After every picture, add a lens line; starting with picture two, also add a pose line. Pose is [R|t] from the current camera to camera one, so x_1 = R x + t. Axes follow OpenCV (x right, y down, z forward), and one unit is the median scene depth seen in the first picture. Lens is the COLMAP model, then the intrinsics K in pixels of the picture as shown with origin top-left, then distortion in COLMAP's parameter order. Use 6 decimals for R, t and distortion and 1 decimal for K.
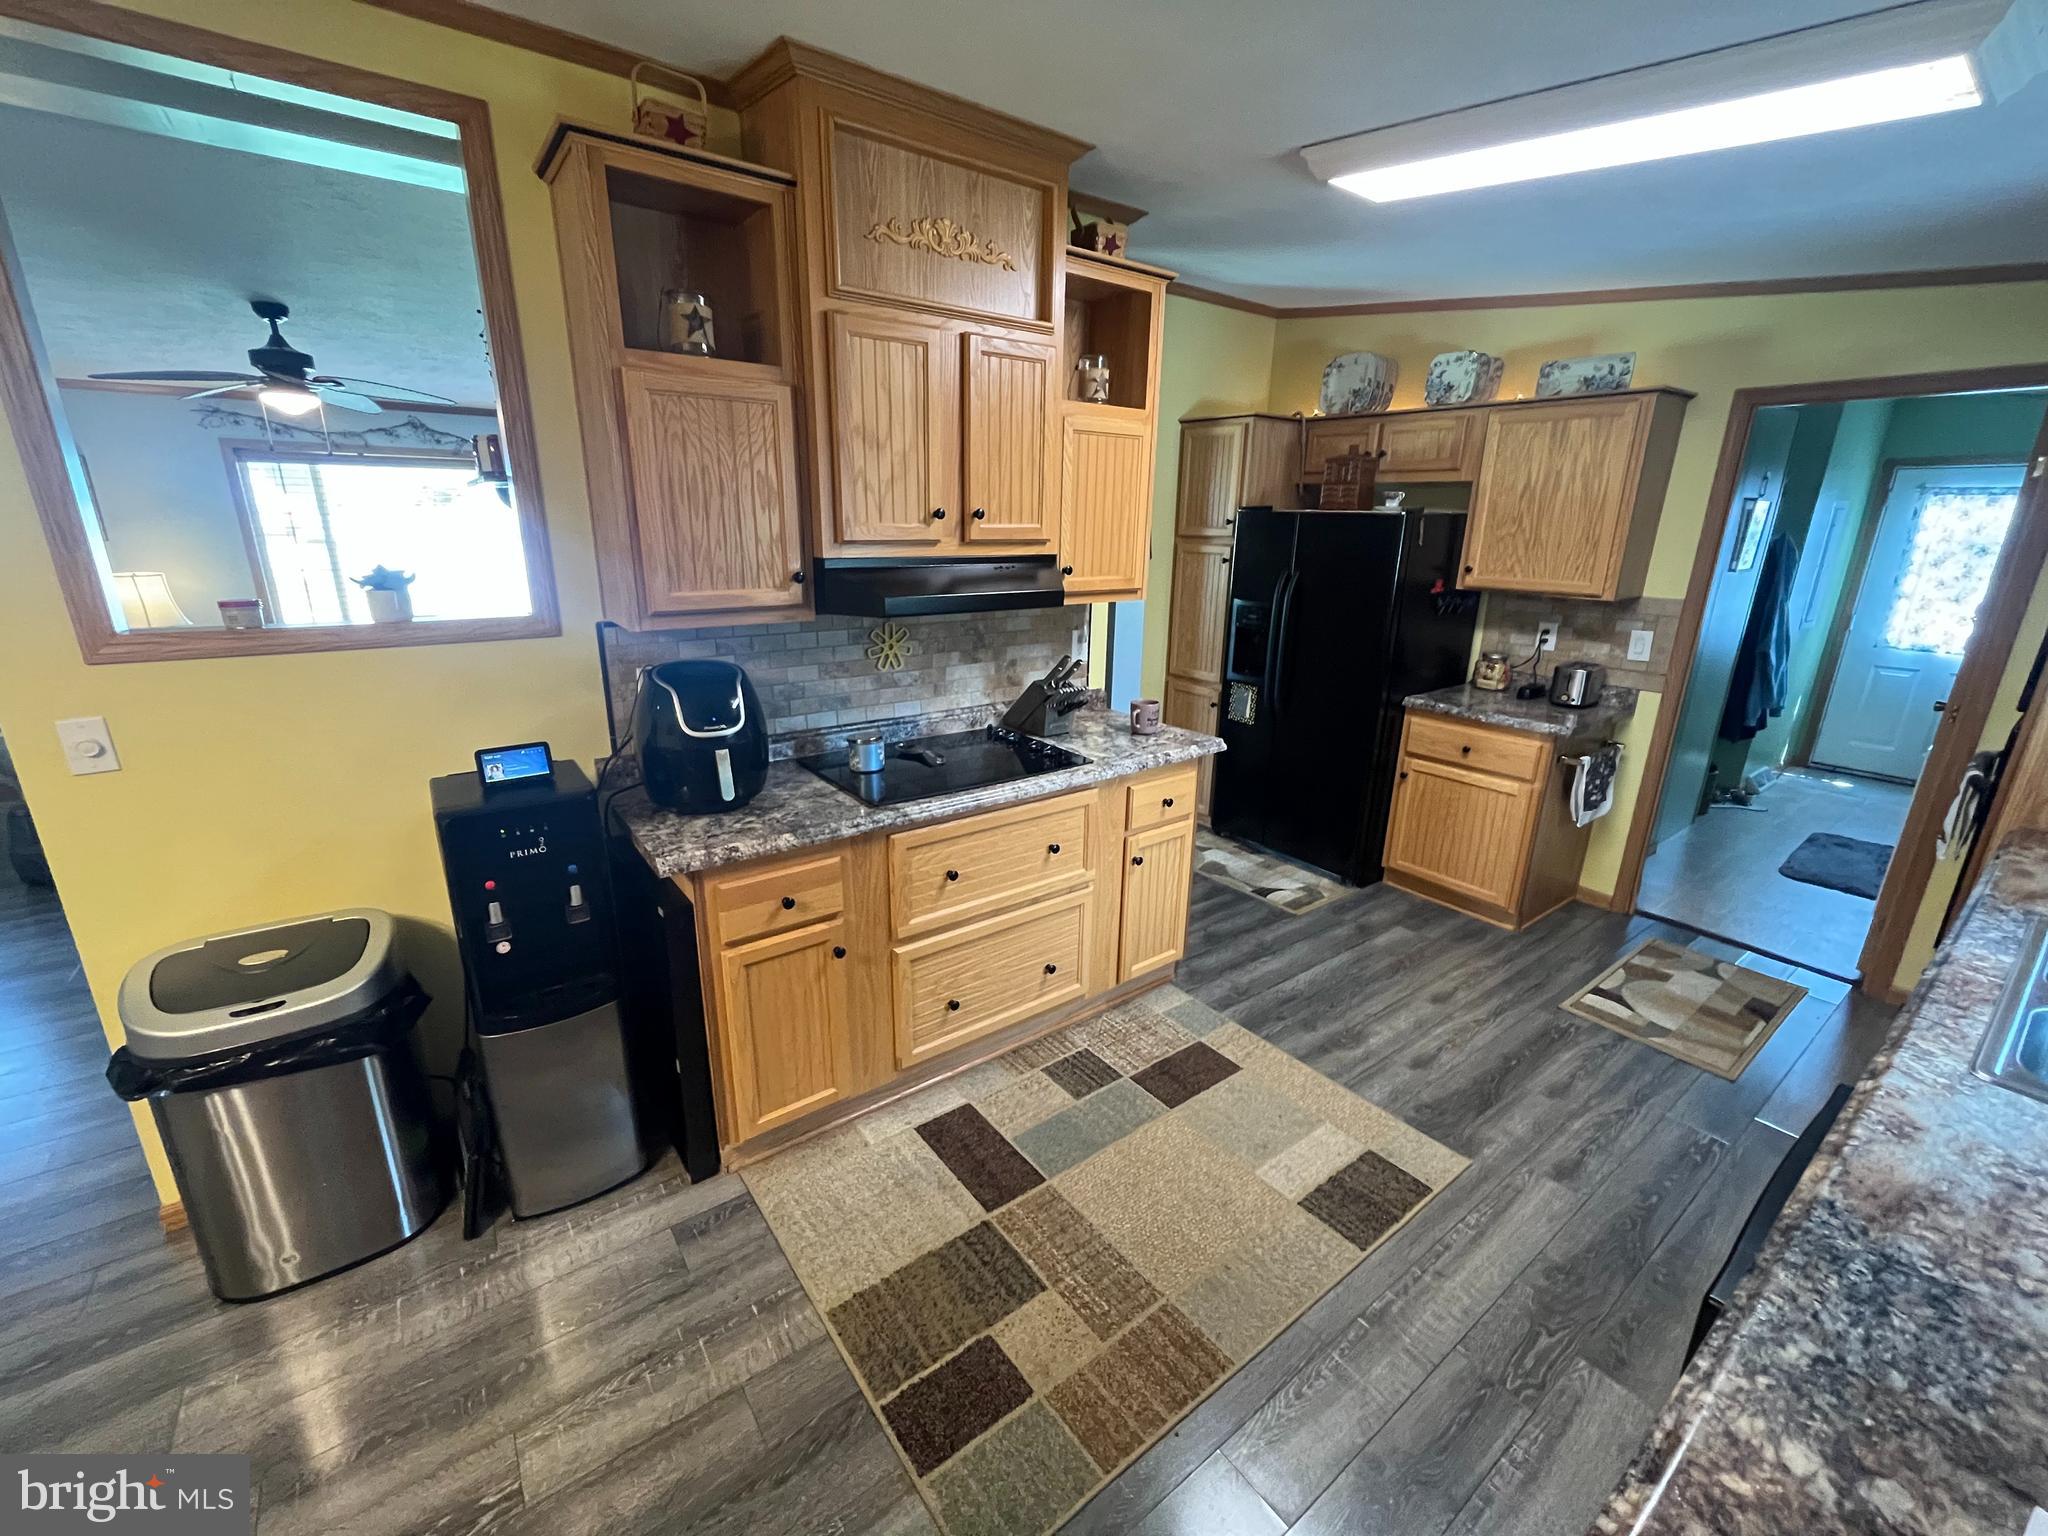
lens RADIAL K [[831.9, 0, 1021.9], [0, 831.9, 765.2], [0, 0, 1]] dist [-0.005307, 0.000651]
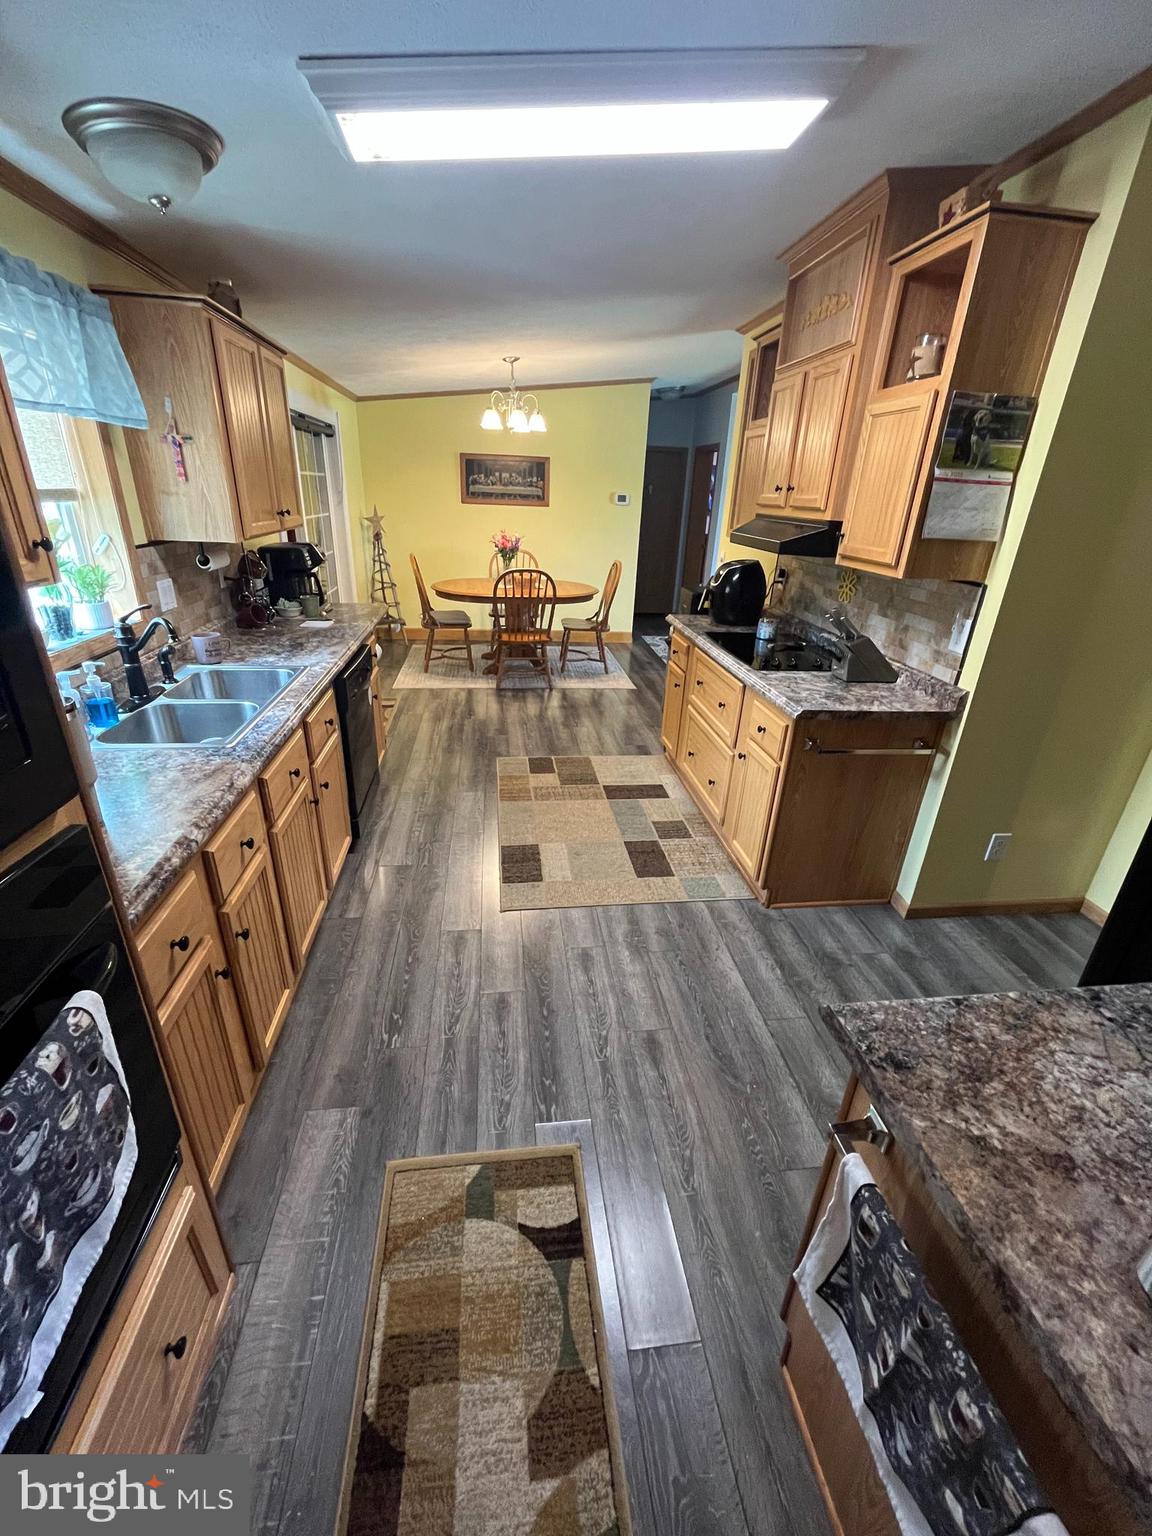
lens RADIAL K [[623.9, 0, 574.9], [0, 623.9, 765.7], [0, 0, 1]] dist [-0.005307, 0.000651]
pose [[-0.490593, 0.320403, -0.810346, 1.003762], [-0.297550, 0.812456, 0.501378, -0.272068], [0.819013, 0.487091, -0.303249, 1.007885]]
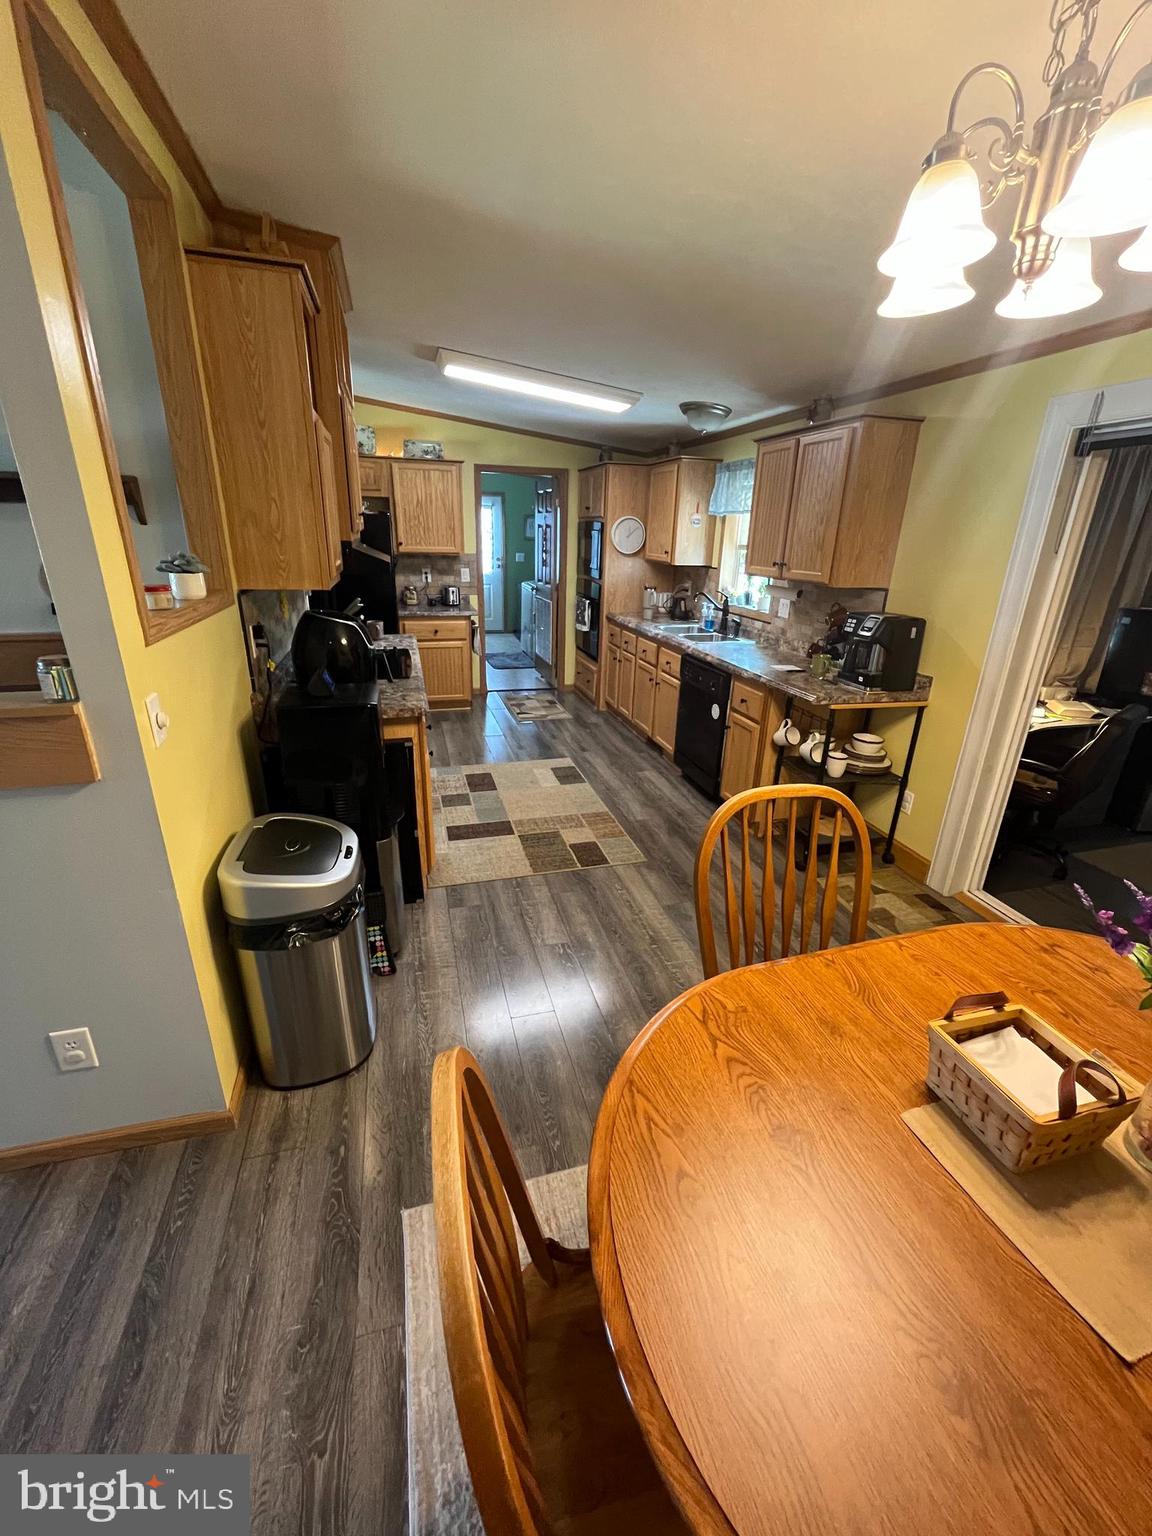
lens RADIAL K [[623.9, 0, 576.0], [0, 623.9, 765.7], [0, 0, 1]] dist [-0.005307, 0.000651]
pose [[0.362791, -0.337319, 0.868676, -0.966832], [0.250706, 0.933147, 0.257650, -0.022910], [-0.897513, 0.124309, 0.423105, 0.072602]]
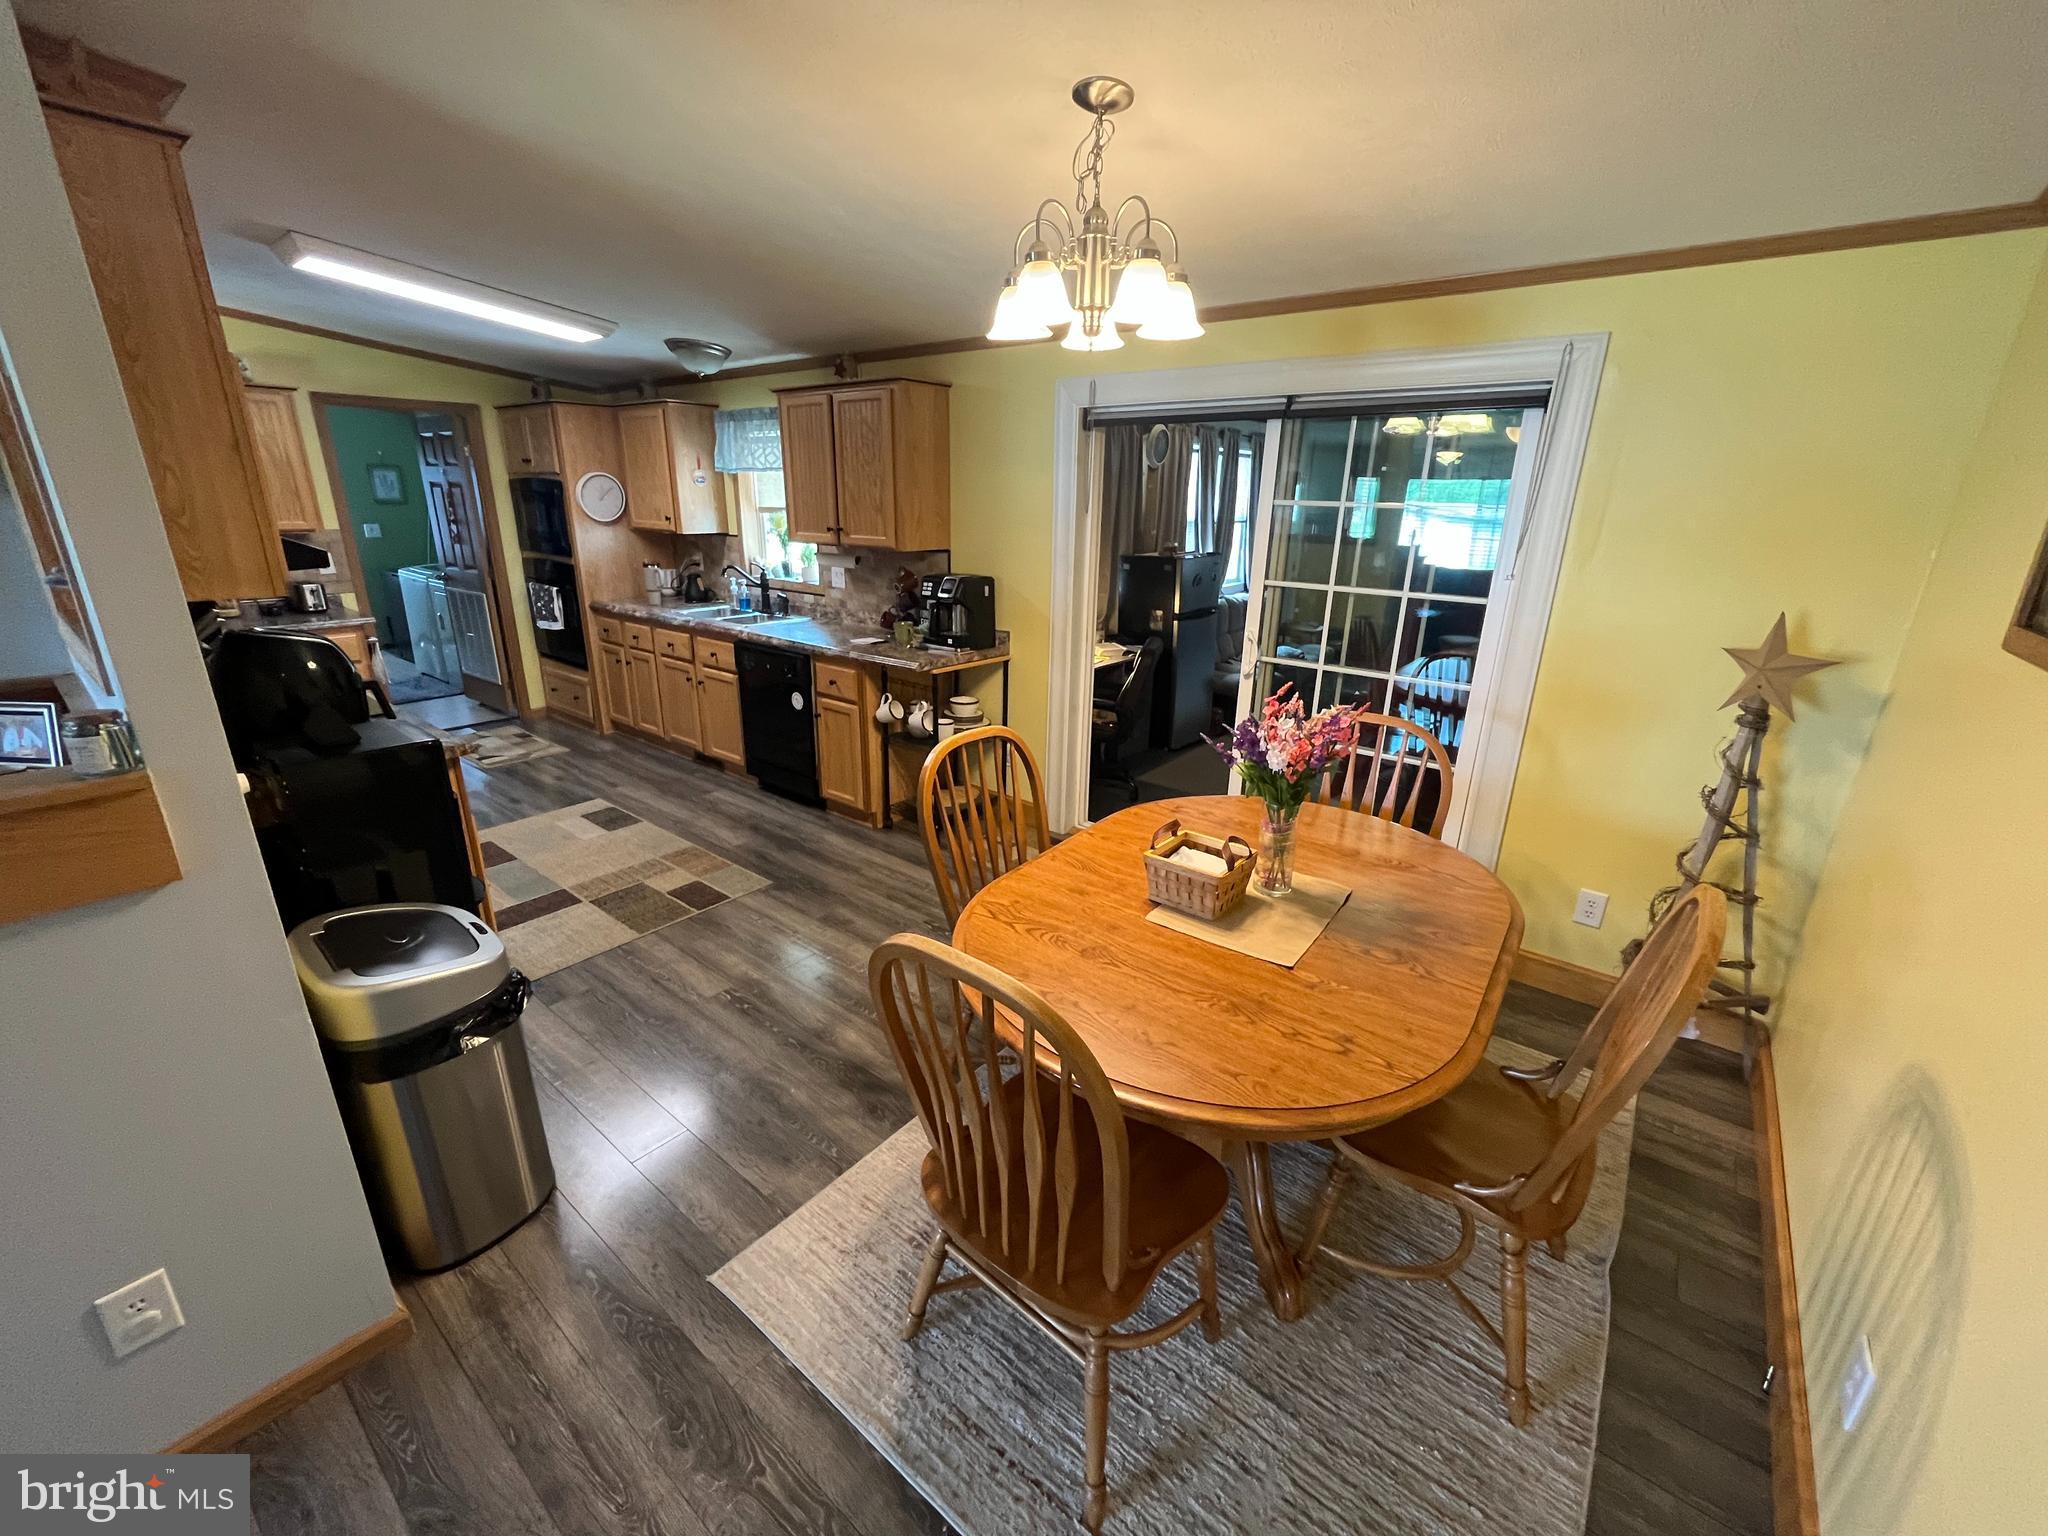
lens RADIAL K [[831.9, 0, 1021.6], [0, 831.9, 766.3], [0, 0, 1]] dist [-0.005307, 0.000651]
pose [[-0.252547, -0.324842, 0.911426, -1.187403], [0.259320, 0.884777, 0.387198, -0.088138], [-0.932187, 0.334137, -0.139209, 0.215174]]
